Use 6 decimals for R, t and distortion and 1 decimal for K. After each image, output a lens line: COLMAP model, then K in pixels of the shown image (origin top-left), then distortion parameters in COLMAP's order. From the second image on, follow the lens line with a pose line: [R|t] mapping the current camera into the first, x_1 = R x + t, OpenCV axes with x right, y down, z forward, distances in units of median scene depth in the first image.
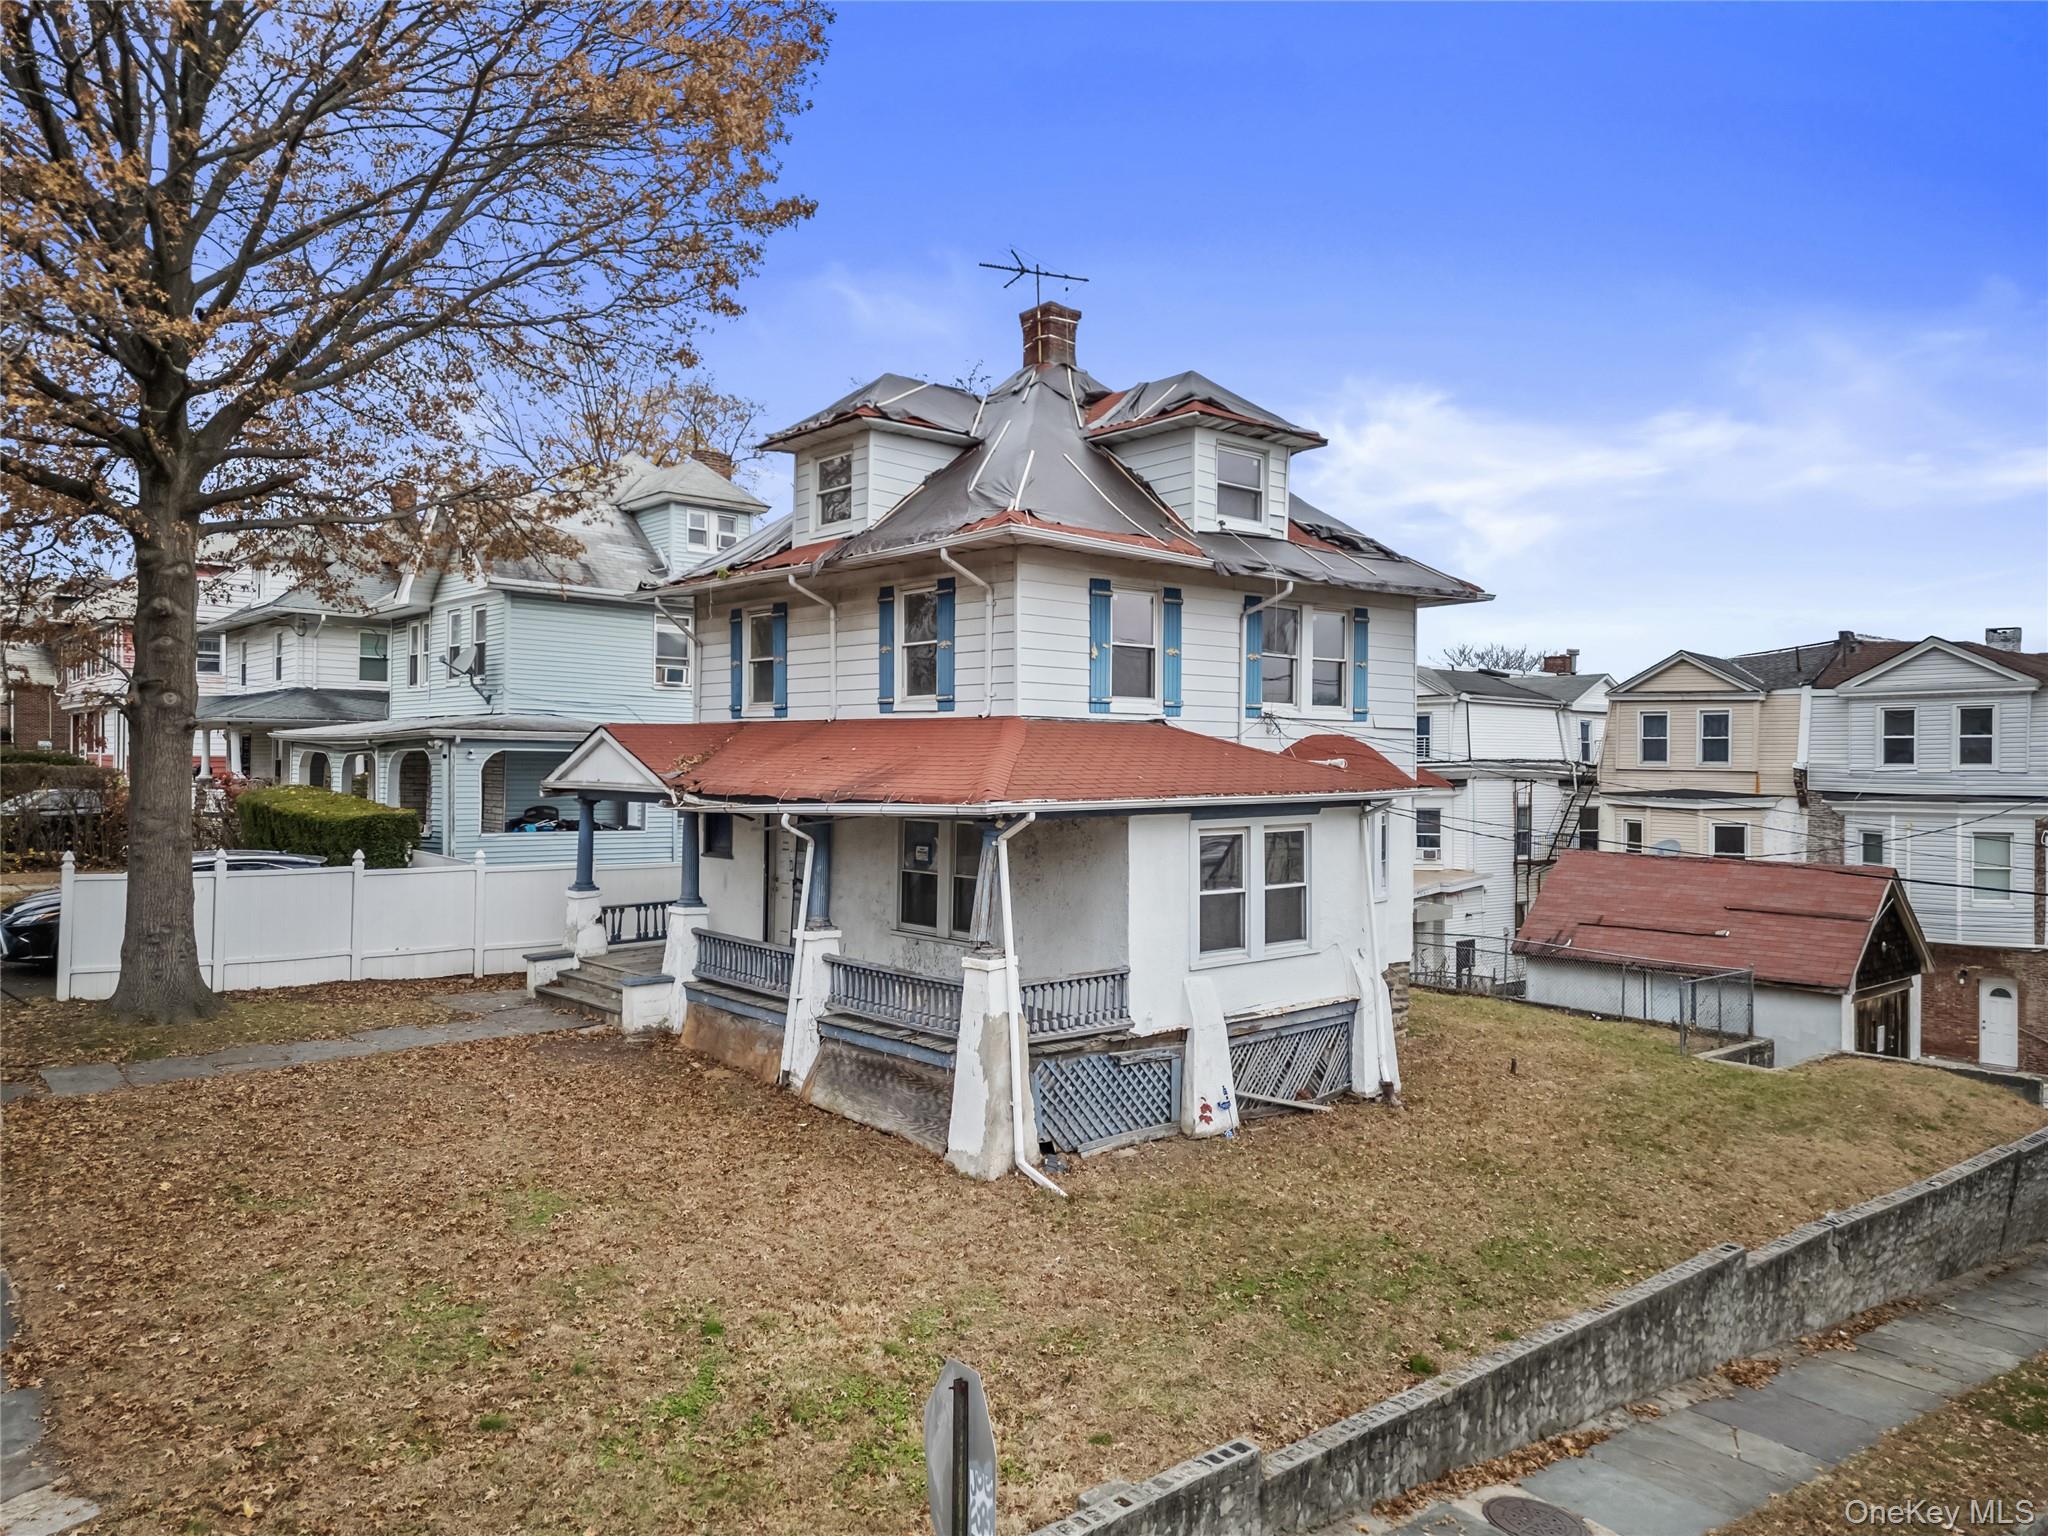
lens RADIAL K [[1420.4, 0, 1033.0], [0, 1420.4, 764.5], [0, 0, 1]] dist [0.093514, -0.096279]
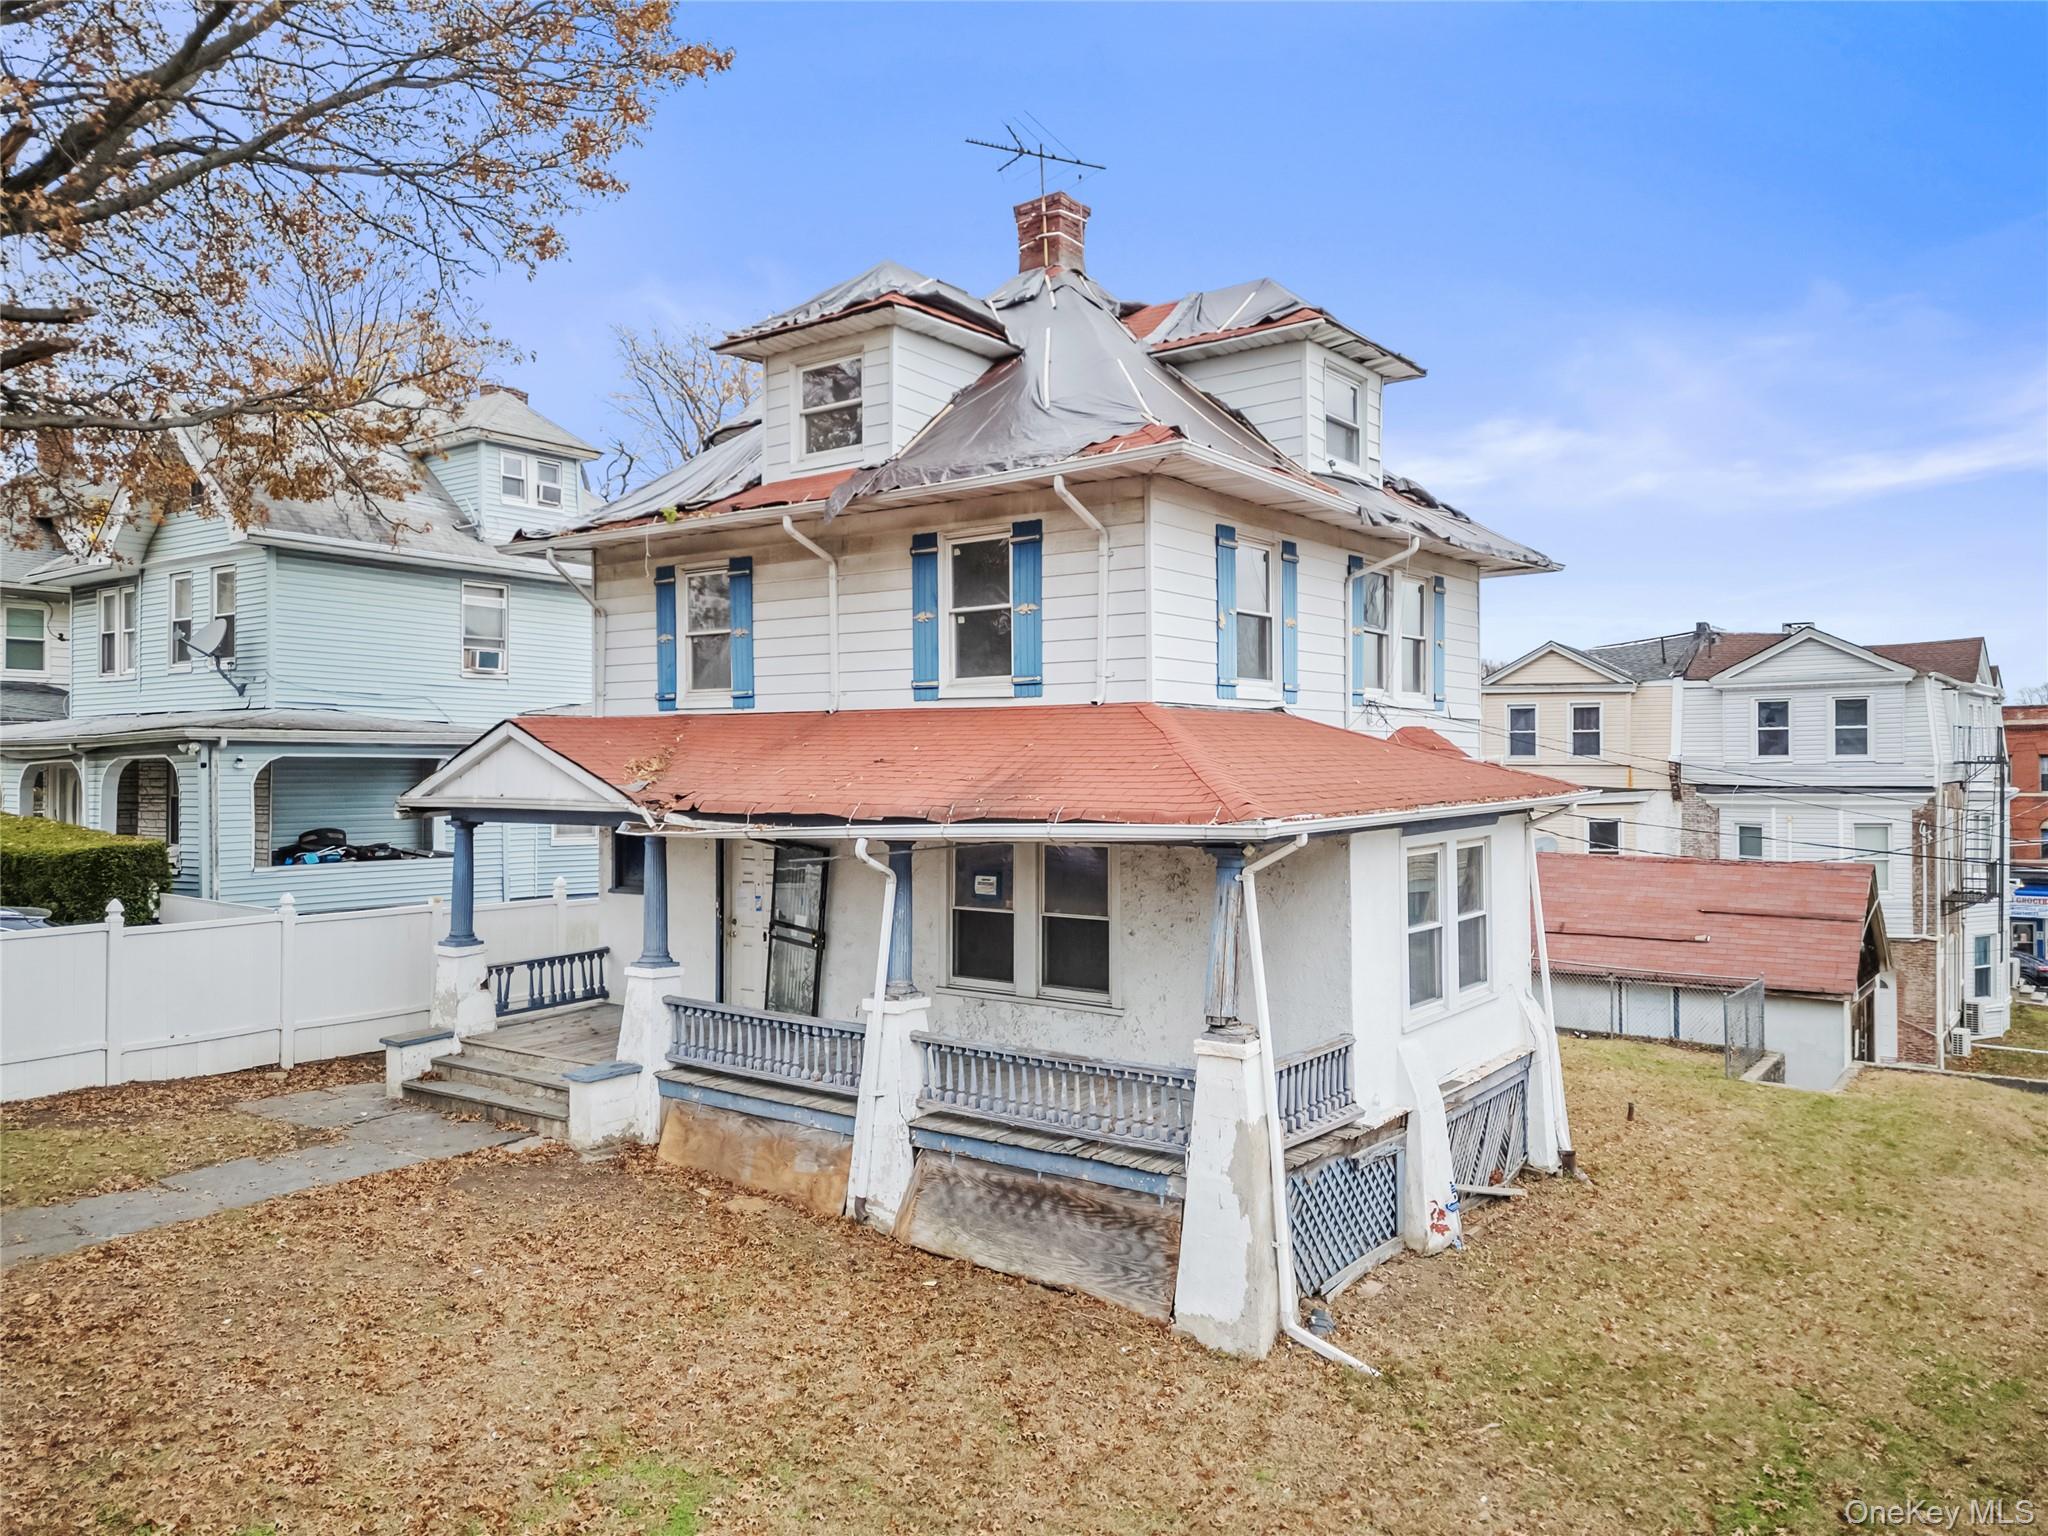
lens RADIAL K [[1452.3, 0, 1030.7], [0, 1452.3, 765.5], [0, 0, 1]] dist [0.072728, -0.056209]
pose [[0.977768, -0.011862, 0.209355, -0.207338], [0.011768, 0.999929, 0.001697, -0.002294], [-0.209360, 0.000805, 0.977838, 0.228785]]
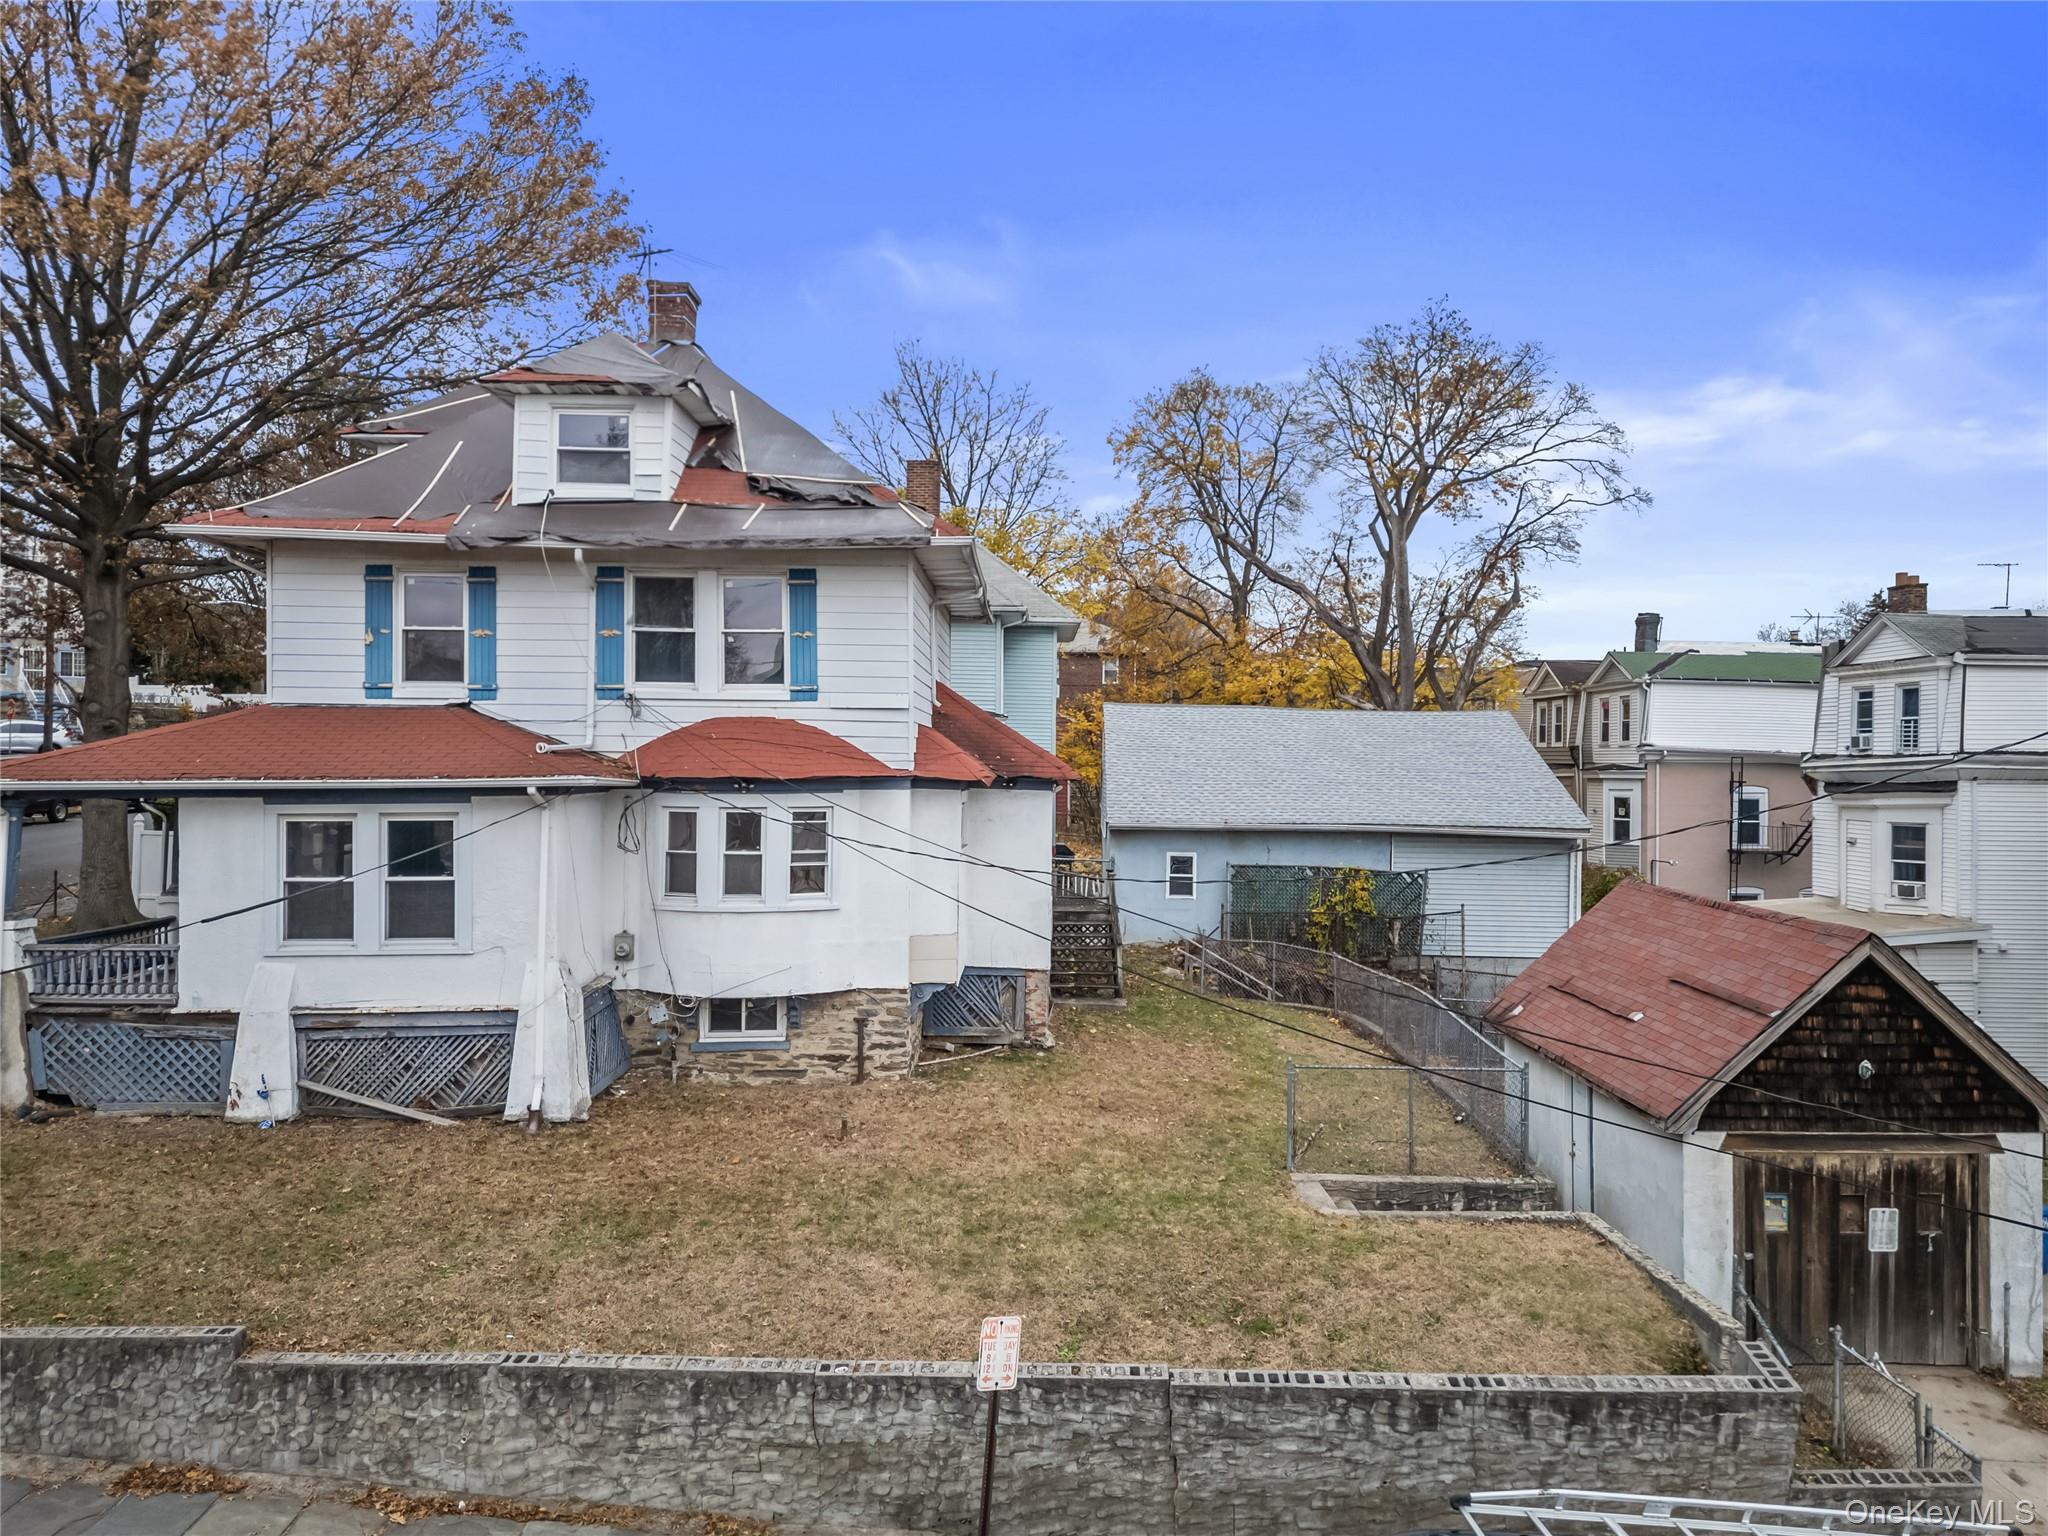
lens RADIAL K [[1452.3, 0, 1030.7], [0, 1452.3, 765.5], [0, 0, 1]] dist [0.072728, -0.056209]
pose [[0.763431, 0.003970, -0.645877, 0.988755], [-0.003066, 0.999992, 0.002523, 0.006314], [0.645882, 0.000054, 0.763437, 0.468113]]
